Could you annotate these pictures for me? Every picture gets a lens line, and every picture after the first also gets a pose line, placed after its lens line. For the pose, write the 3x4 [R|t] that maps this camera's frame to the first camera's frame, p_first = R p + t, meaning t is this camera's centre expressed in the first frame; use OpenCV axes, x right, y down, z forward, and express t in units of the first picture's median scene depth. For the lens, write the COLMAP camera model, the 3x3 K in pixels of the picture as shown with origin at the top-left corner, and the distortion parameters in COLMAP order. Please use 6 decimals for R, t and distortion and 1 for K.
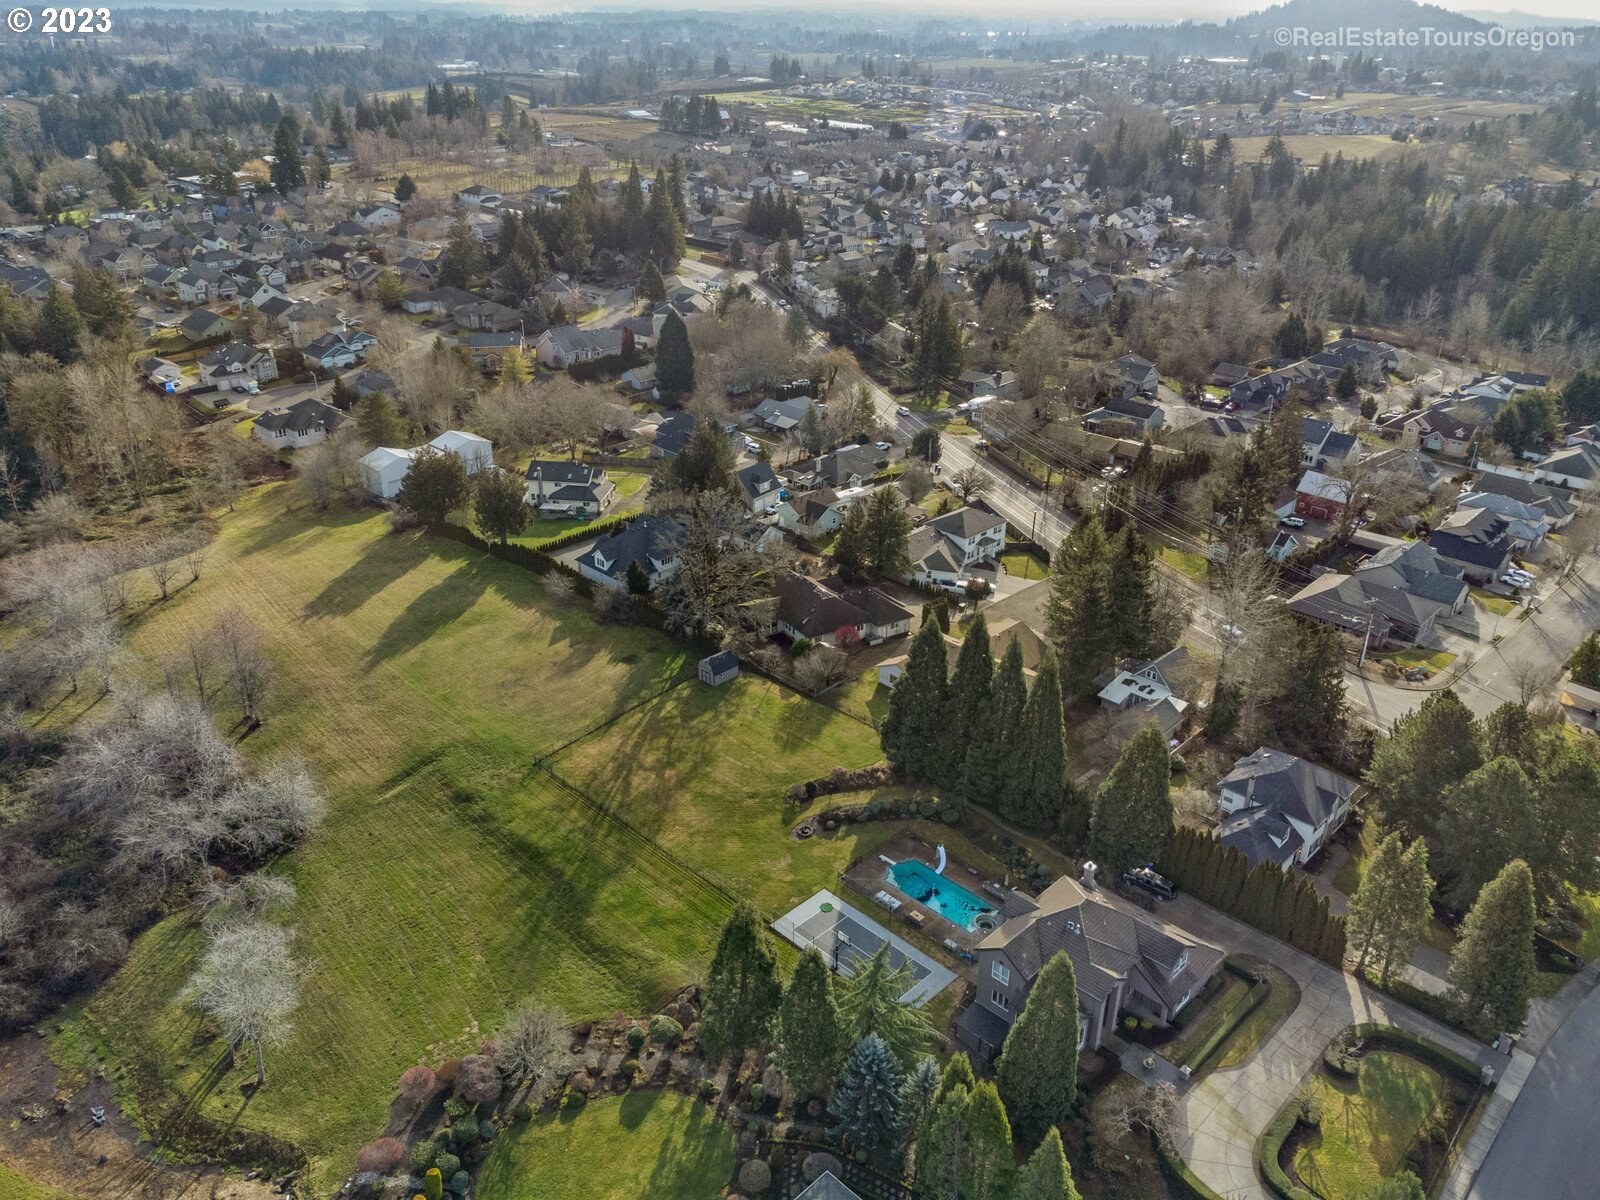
lens RADIAL K [[757.0, 0, 811.2], [0, 757.0, 607.0], [0, 0, 1]] dist [-0.003624, -0.000483]
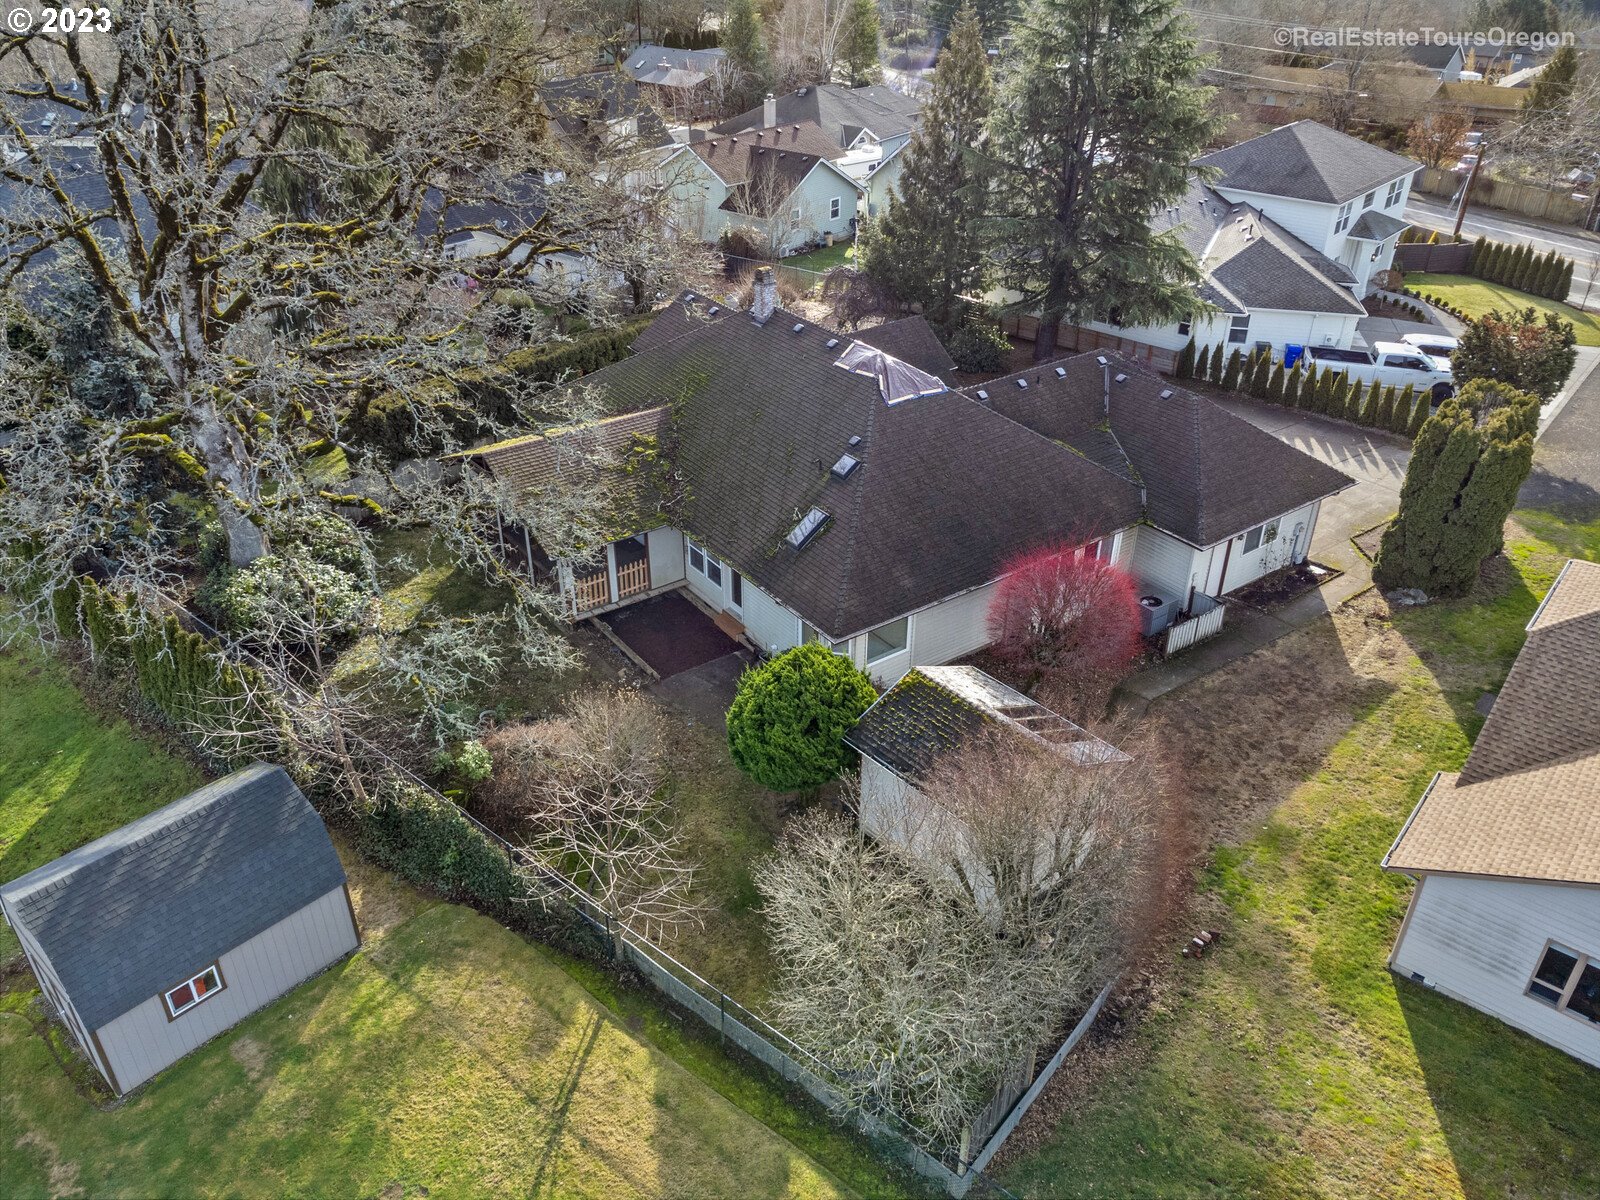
lens RADIAL K [[1207.0, 0, 776.7], [0, 1207.0, 592.8], [0, 0, 1]] dist [-0.017724, -0.004898]
pose [[0.999049, -0.033629, 0.027752, -0.021824], [0.031150, 0.995861, 0.085385, 0.009672], [-0.030508, -0.084439, 0.995961, 0.714089]]
